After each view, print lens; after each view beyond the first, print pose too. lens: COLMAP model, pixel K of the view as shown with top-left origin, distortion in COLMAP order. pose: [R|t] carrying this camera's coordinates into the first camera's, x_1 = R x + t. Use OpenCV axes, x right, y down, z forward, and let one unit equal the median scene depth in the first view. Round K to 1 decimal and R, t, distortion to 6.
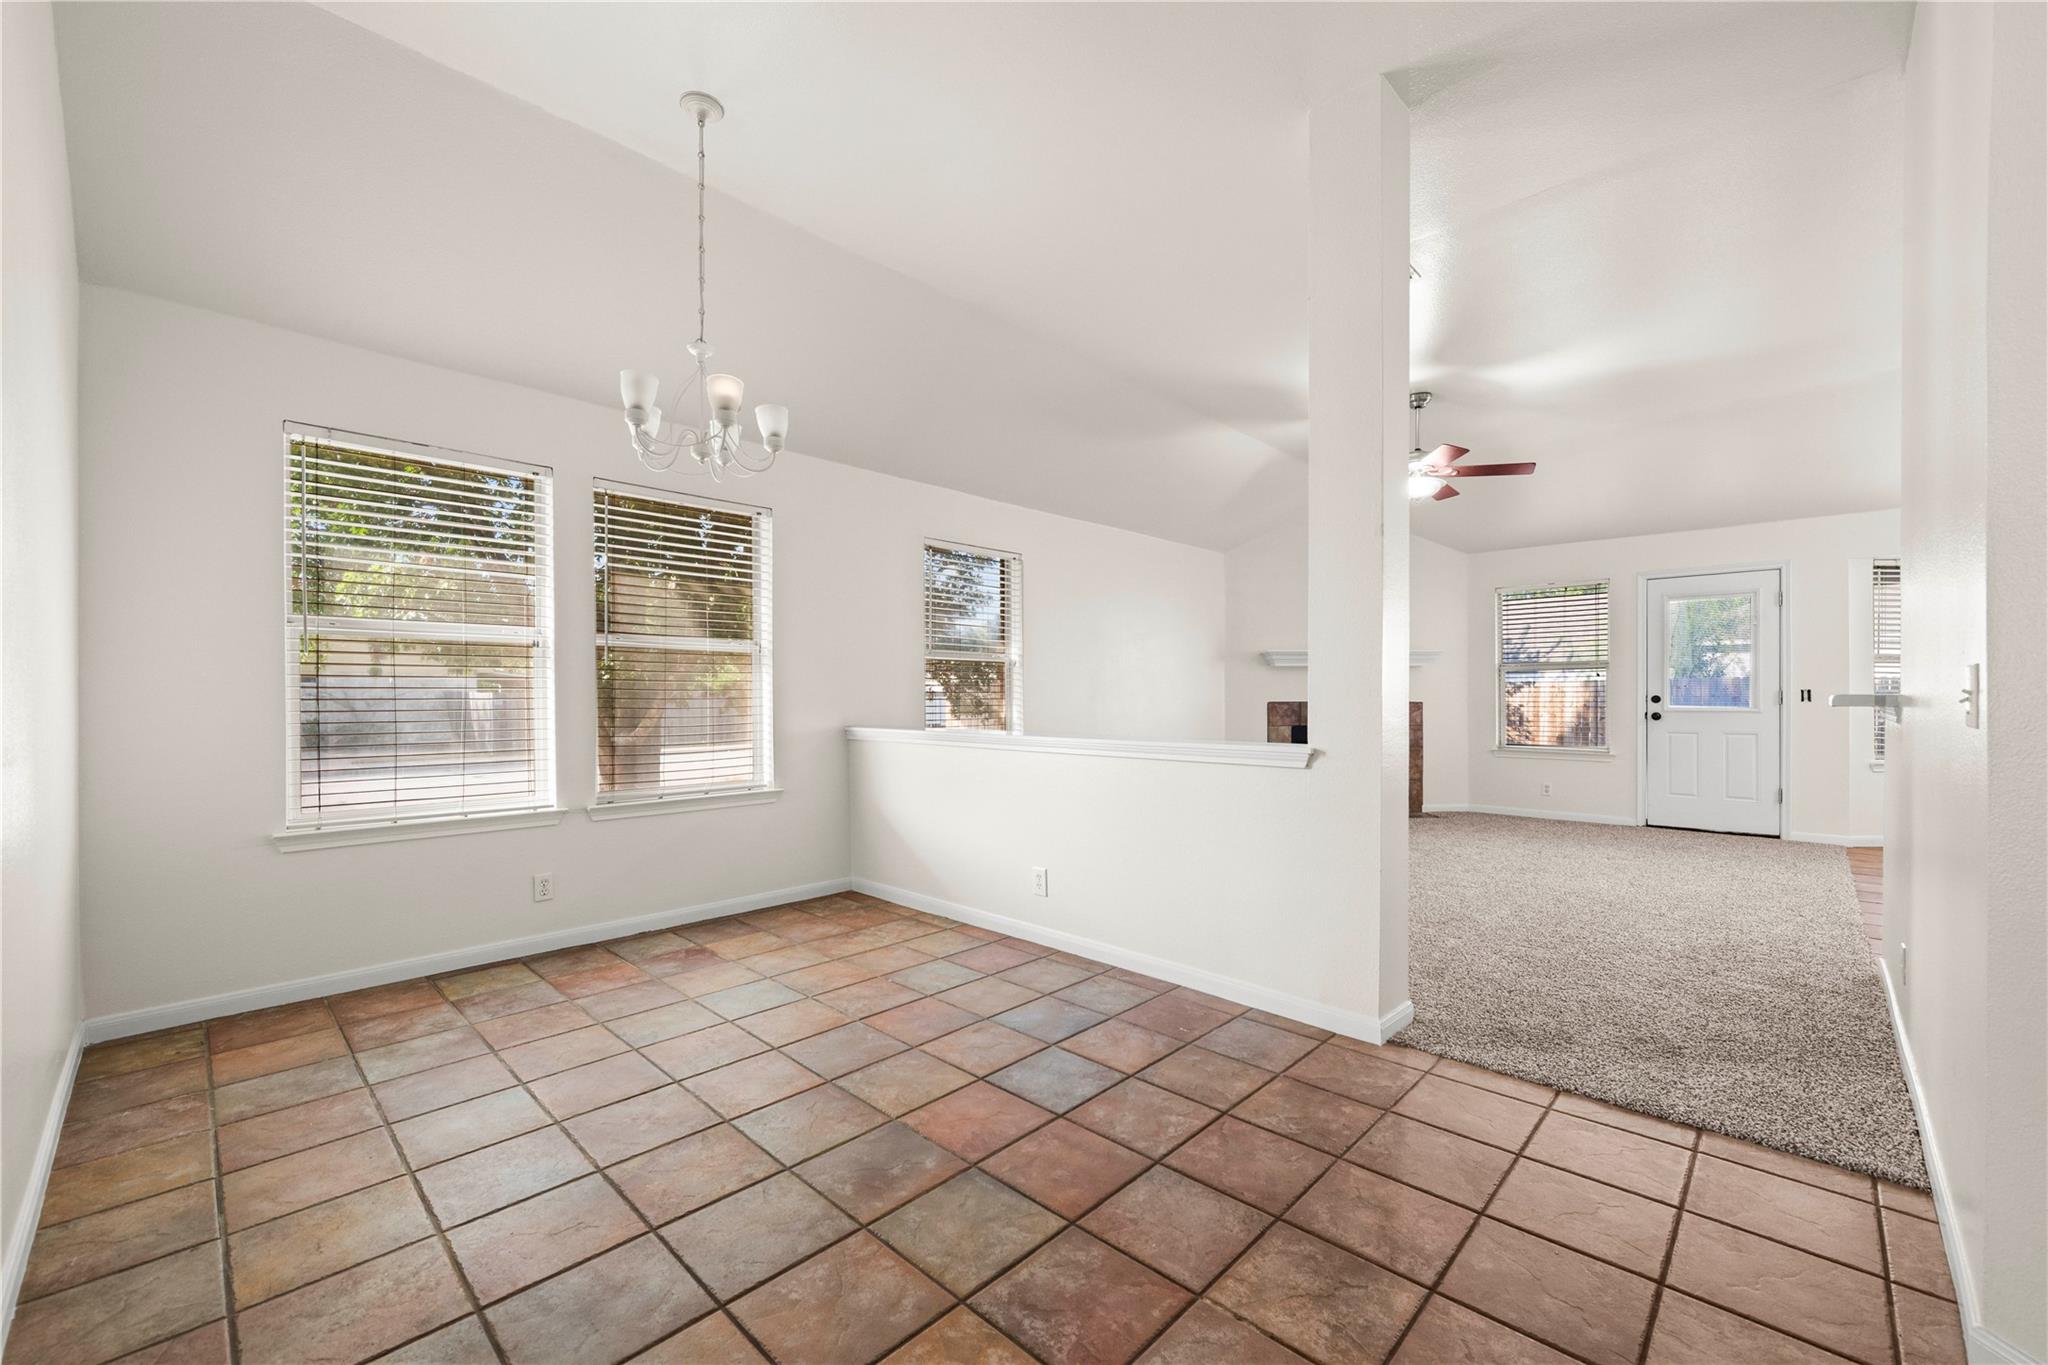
lens RADIAL K [[813.3, 0, 1045.2], [0, 813.3, 703.2], [0, 0, 1]] dist [0.002677, -0.000833]
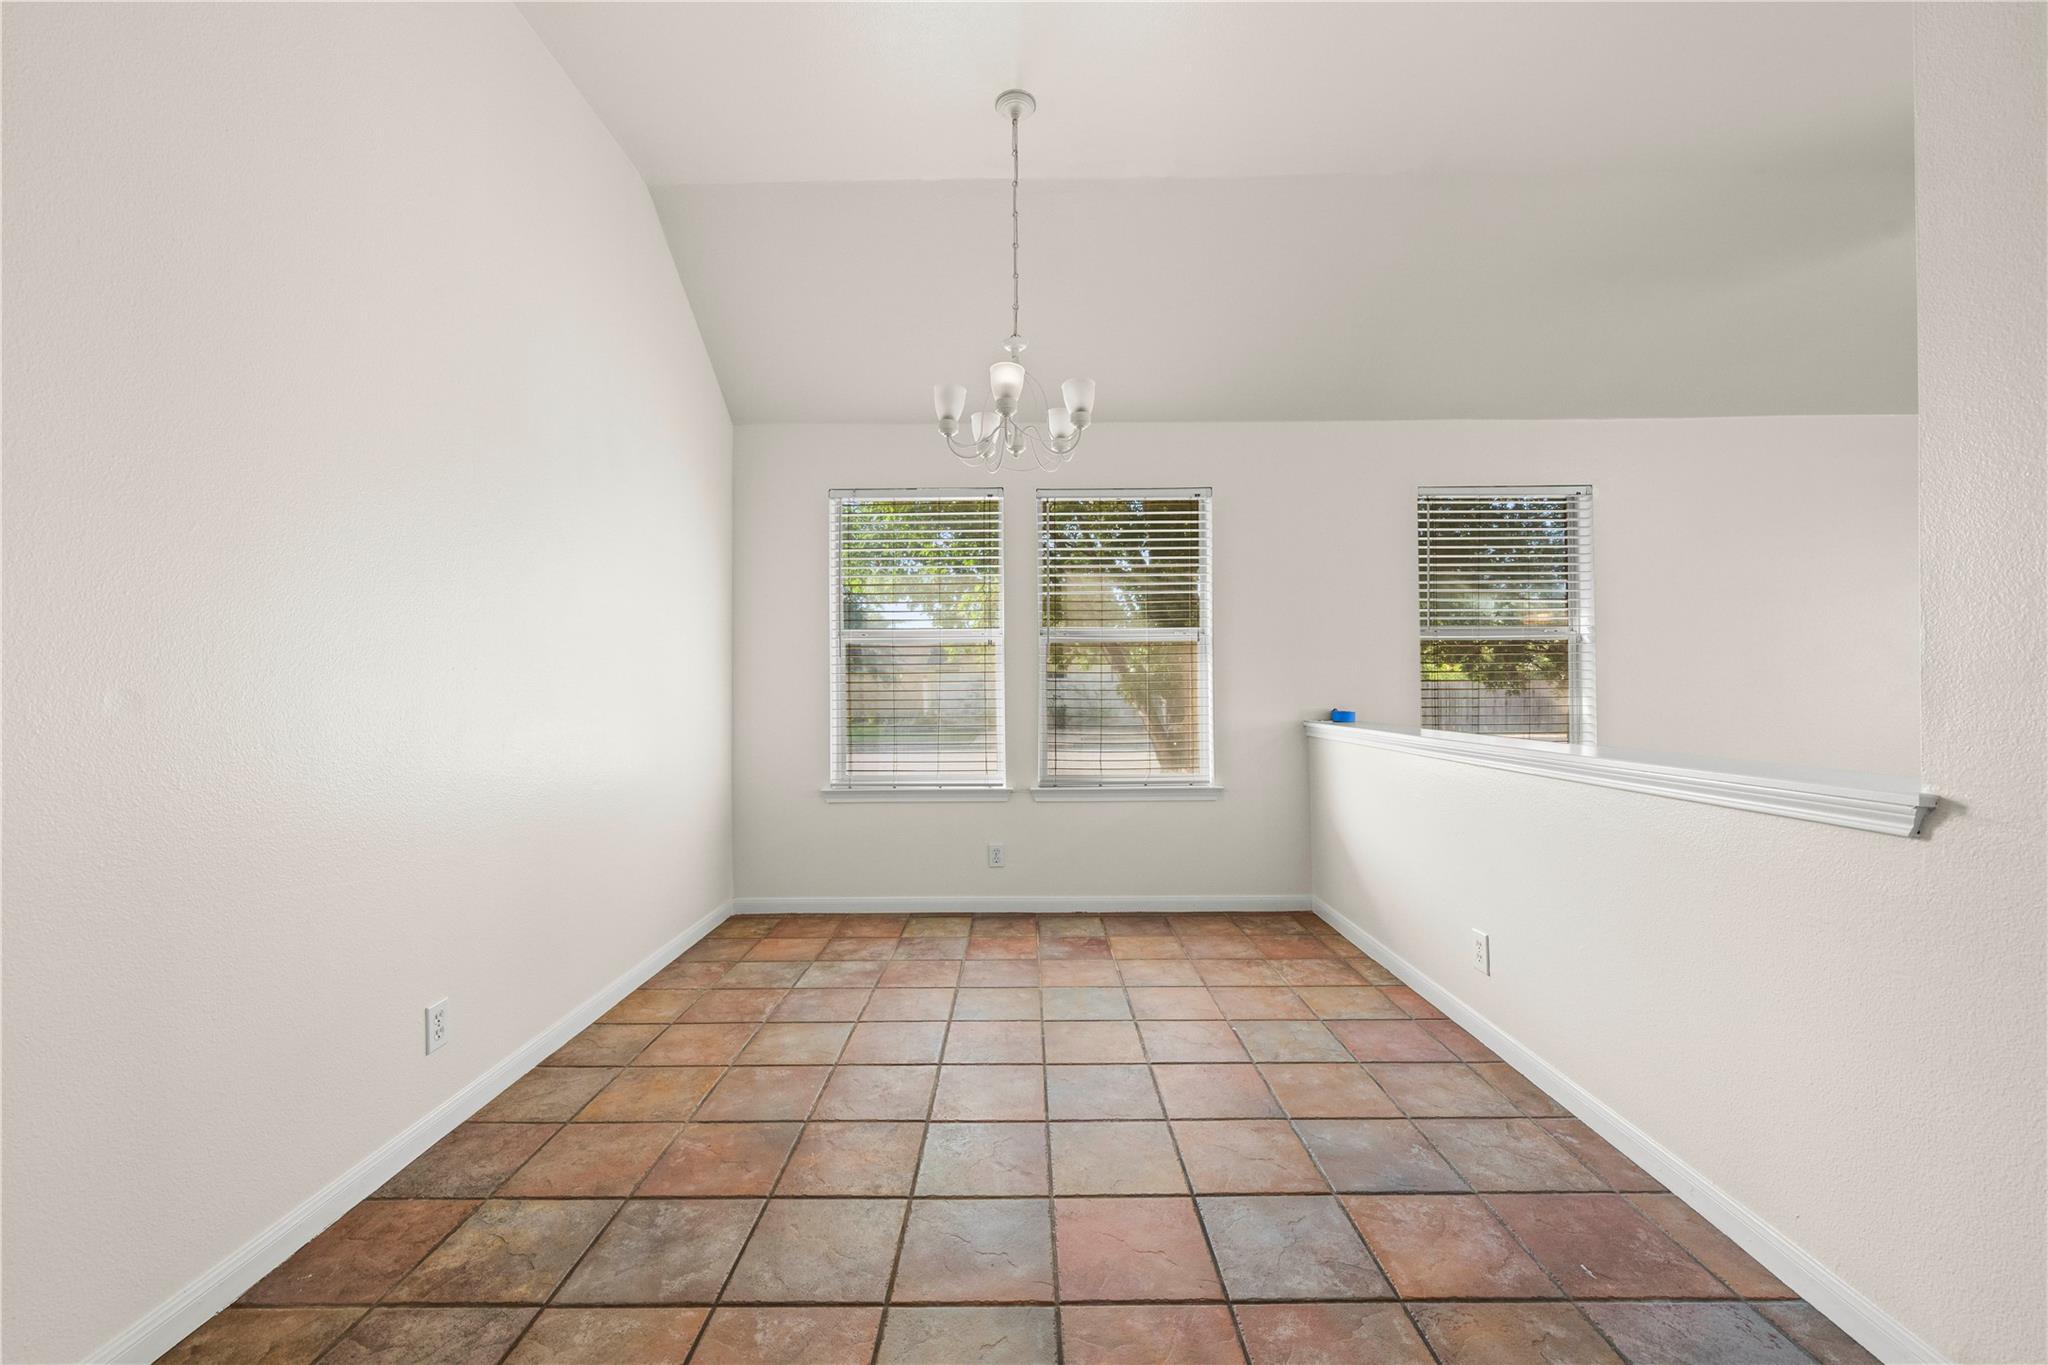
lens RADIAL K [[813.3, 0, 1018.1], [0, 813.3, 685.5], [0, 0, 1]] dist [0.002677, -0.000833]
pose [[0.685041, -0.006646, -0.728474, 0.254493], [-0.000420, 0.999955, -0.009519, -0.001515], [0.728504, 0.006827, 0.685007, 0.256427]]
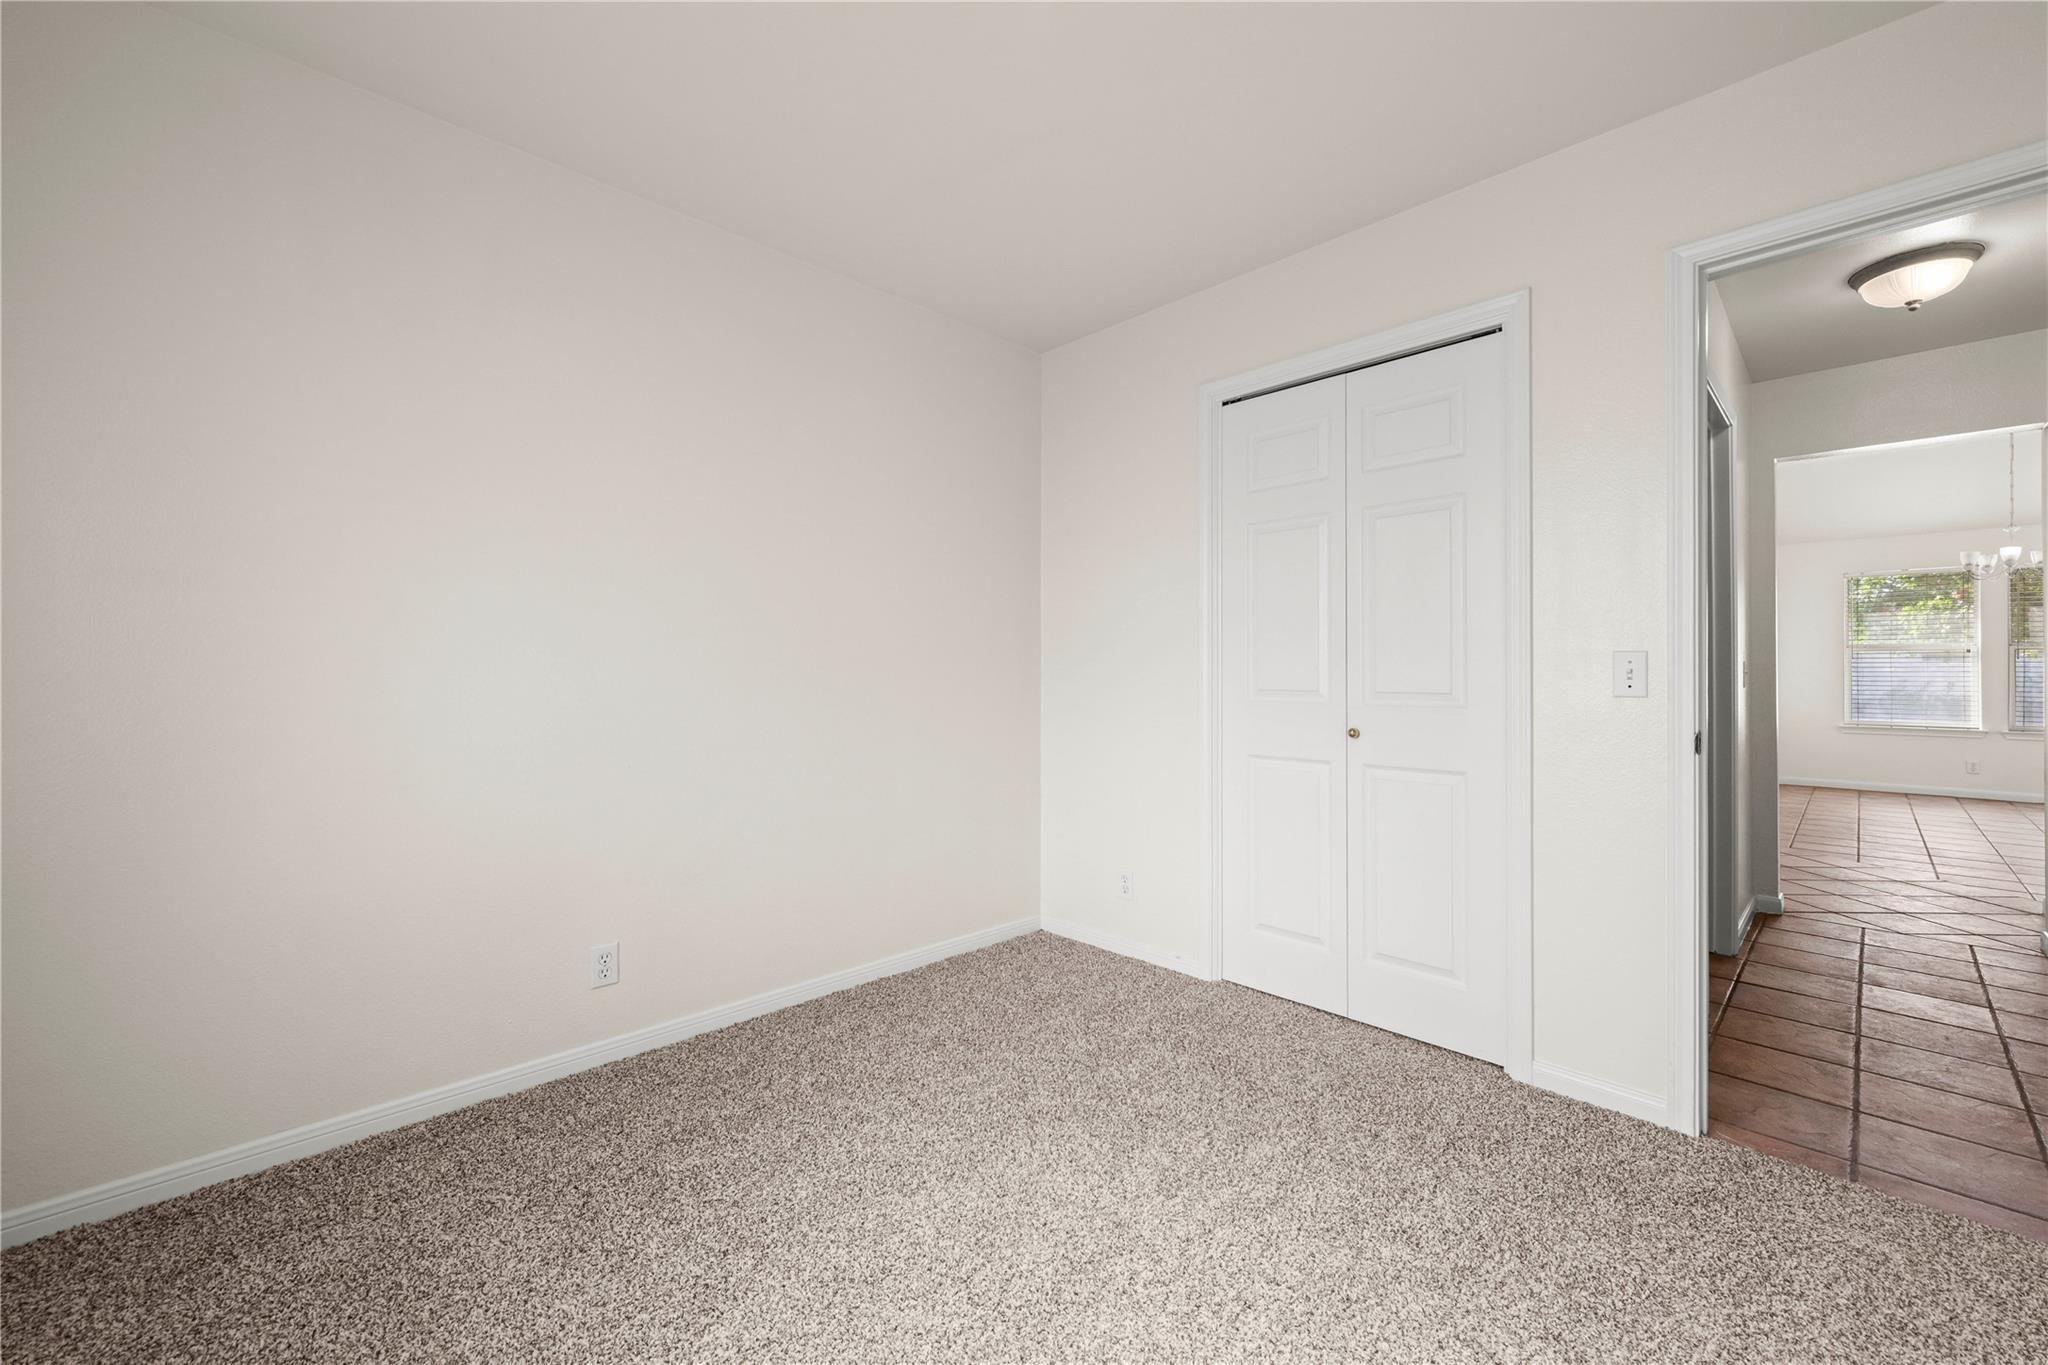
lens RADIAL K [[813.3, 0, 1036.2], [0, 813.3, 680.6], [0, 0, 1]] dist [0.002677, -0.000833]
pose [[-0.037561, 0.008871, -0.999255, 1.660938], [-0.000946, 0.999960, 0.008913, -0.010789], [0.999294, 0.001280, -0.037551, -1.405023]]
